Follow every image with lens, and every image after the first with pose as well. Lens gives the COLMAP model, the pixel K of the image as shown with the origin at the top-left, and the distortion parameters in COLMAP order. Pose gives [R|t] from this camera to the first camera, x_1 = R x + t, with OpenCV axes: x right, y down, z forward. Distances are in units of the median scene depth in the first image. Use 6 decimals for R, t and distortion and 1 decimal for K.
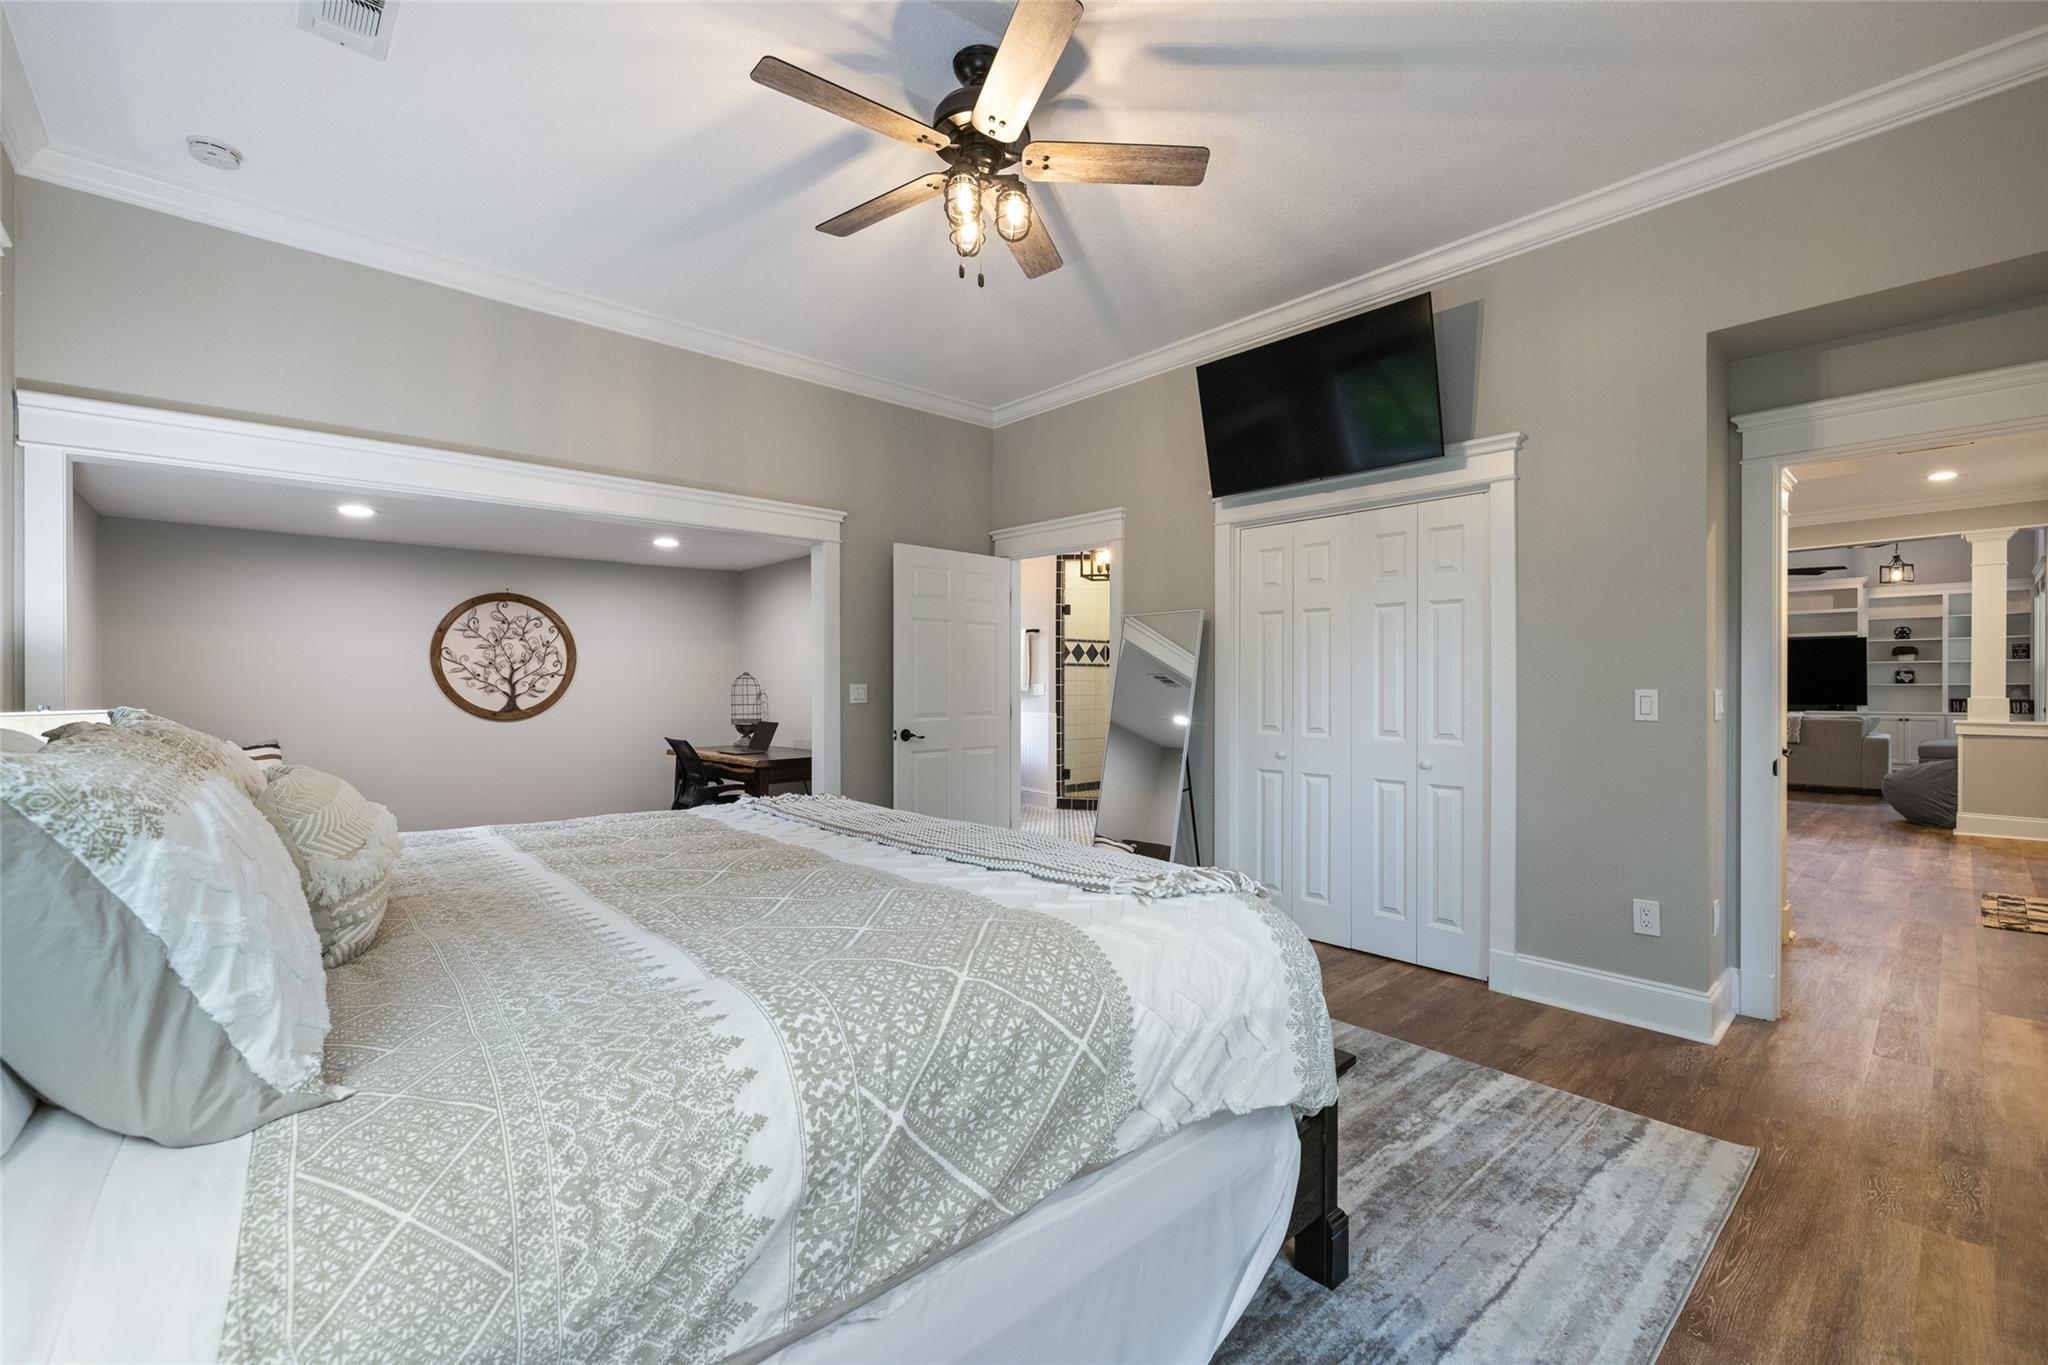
lens RADIAL K [[880.2, 0, 1024.0], [0, 880.2, 682.5], [0, 0, 1]] dist [-0.001021, -0.000085]
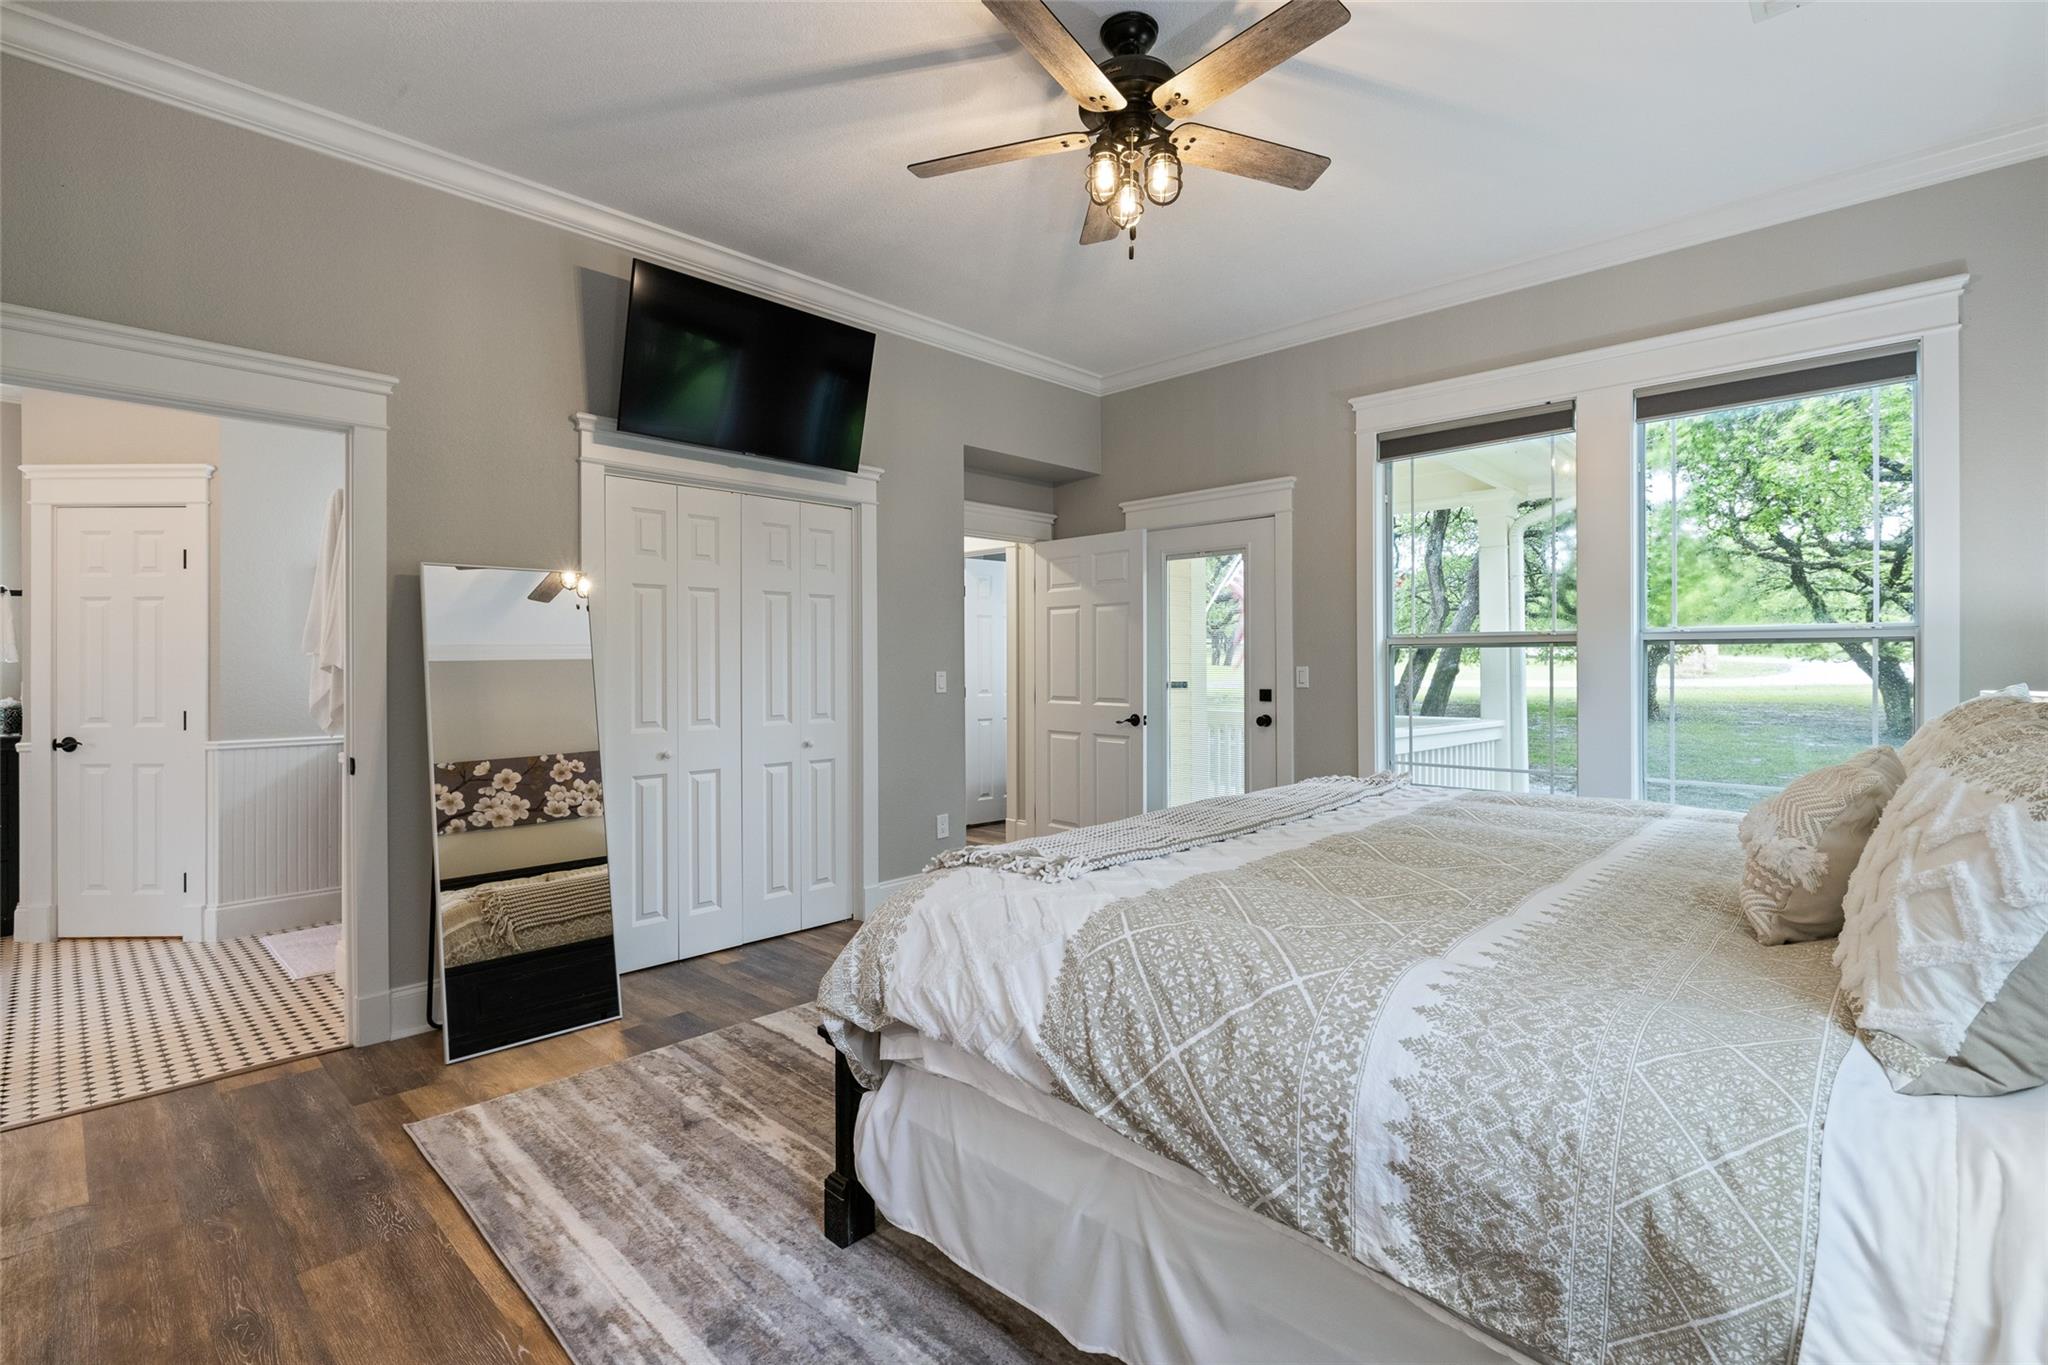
lens RADIAL K [[950.5, 0, 1024.0], [0, 950.5, 682.5], [0, 0, 1]] dist [0.000543, 0.000060]
pose [[-0.060616, -0.019160, 0.997977, -0.733015], [0.006479, 0.999787, 0.019589, -0.005218], [-0.998140, 0.007653, -0.060479, 0.798561]]
